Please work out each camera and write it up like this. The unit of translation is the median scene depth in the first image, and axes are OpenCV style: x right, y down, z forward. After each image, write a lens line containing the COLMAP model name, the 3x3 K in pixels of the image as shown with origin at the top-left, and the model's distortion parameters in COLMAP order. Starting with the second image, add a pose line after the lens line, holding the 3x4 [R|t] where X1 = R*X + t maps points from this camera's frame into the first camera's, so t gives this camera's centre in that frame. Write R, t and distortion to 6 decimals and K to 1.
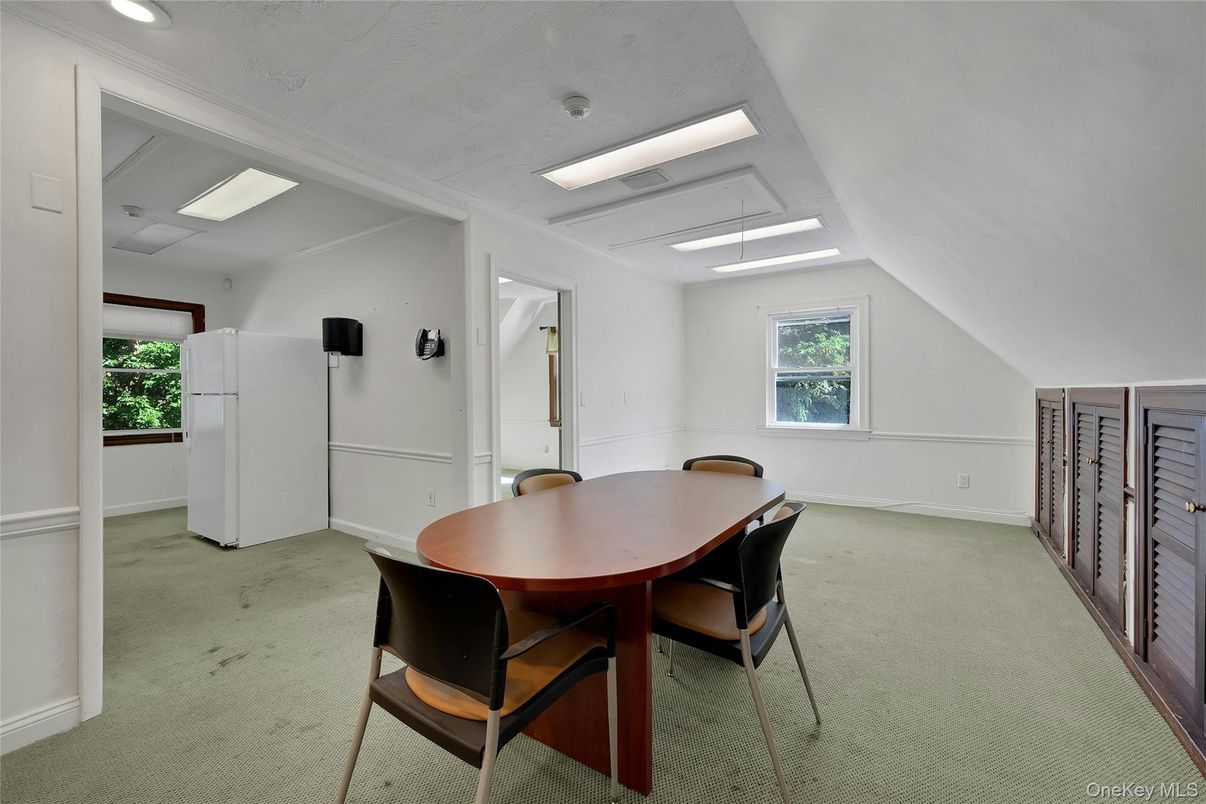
lens RADIAL K [[495.7, 0, 605.2], [0, 495.7, 400.1], [0, 0, 1]] dist [-0.000277, -0.000040]
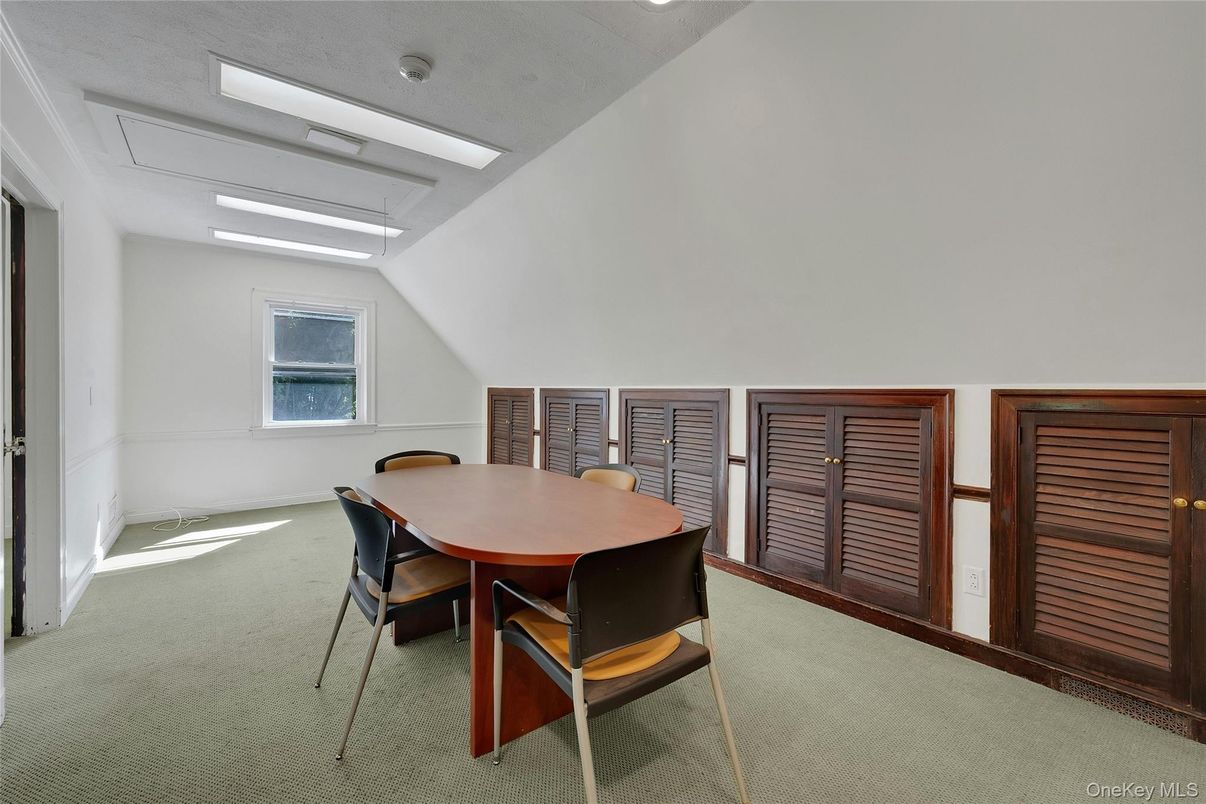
lens RADIAL K [[495.7, 0, 599.1], [0, 495.7, 396.2], [0, 0, 1]] dist [-0.000277, -0.000040]
pose [[0.314283, -0.007156, 0.949302, -0.415129], [0.007368, 0.999960, 0.005098, -0.002918], [-0.949301, 0.005392, 0.314323, 0.211989]]
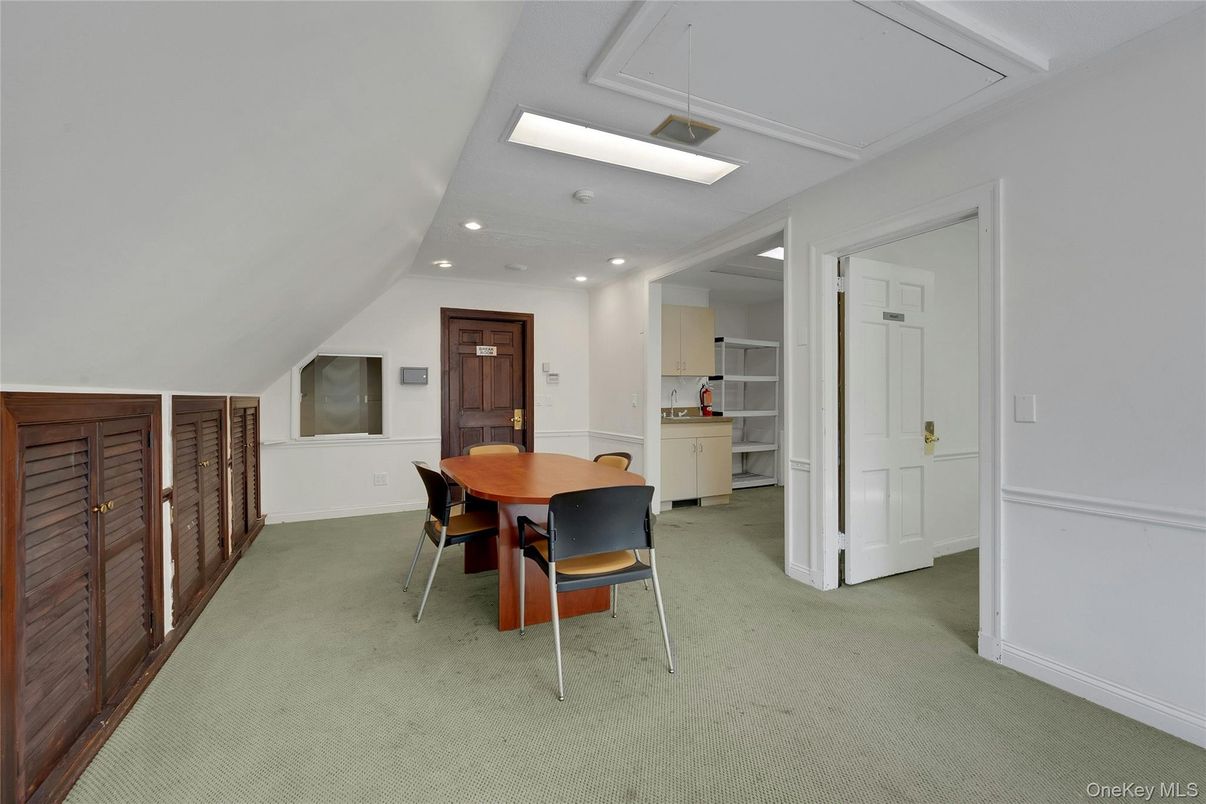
lens RADIAL K [[495.7, 0, 608.1], [0, 495.7, 397.7], [0, 0, 1]] dist [-0.000277, -0.000040]
pose [[-0.505828, 0.005354, -0.862618, 0.616173], [-0.005274, 0.999943, 0.009299, -0.013825], [0.862618, 0.009253, -0.505771, 0.953340]]
